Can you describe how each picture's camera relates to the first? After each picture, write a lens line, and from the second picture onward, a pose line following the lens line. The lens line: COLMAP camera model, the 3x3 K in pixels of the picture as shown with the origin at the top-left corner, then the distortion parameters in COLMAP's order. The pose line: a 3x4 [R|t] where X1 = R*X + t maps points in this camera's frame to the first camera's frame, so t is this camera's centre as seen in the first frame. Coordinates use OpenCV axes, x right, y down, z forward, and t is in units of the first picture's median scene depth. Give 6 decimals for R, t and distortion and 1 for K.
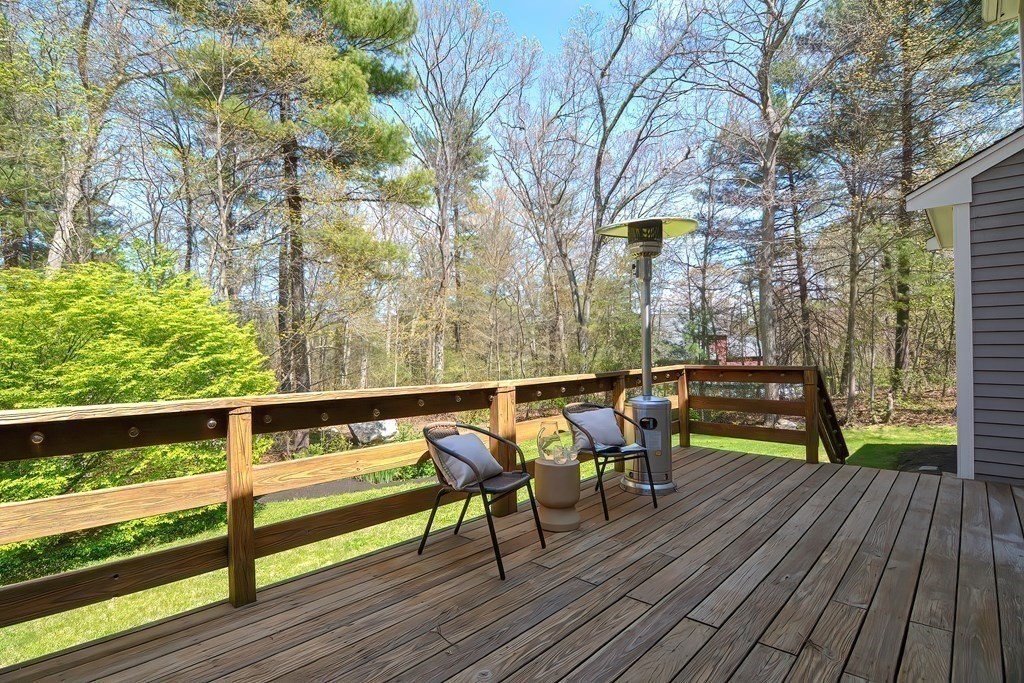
lens RADIAL K [[497.7, 0, 514.6], [0, 497.7, 347.4], [0, 0, 1]] dist [0.001979, -0.014593]
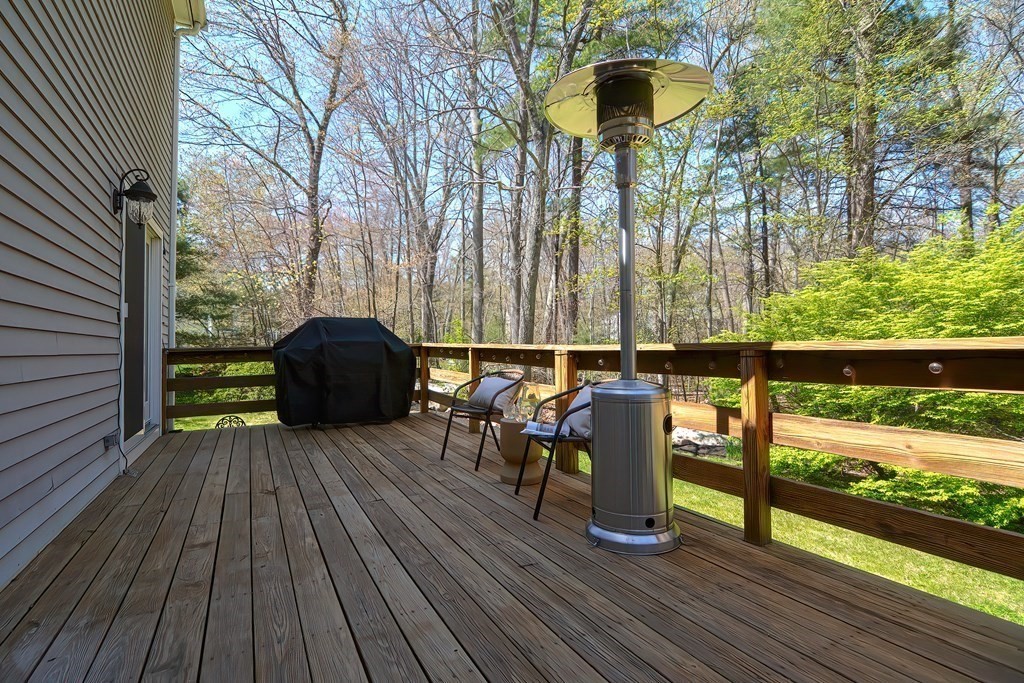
lens RADIAL K [[494.2, 0, 506.2], [0, 494.2, 337.9], [0, 0, 1]] dist [0.002114, 0.000309]
pose [[-0.335747, 0.011814, -0.941878, 1.076381], [0.029651, 0.999558, 0.001968, 0.049341], [0.941485, -0.027267, -0.335949, 1.311377]]
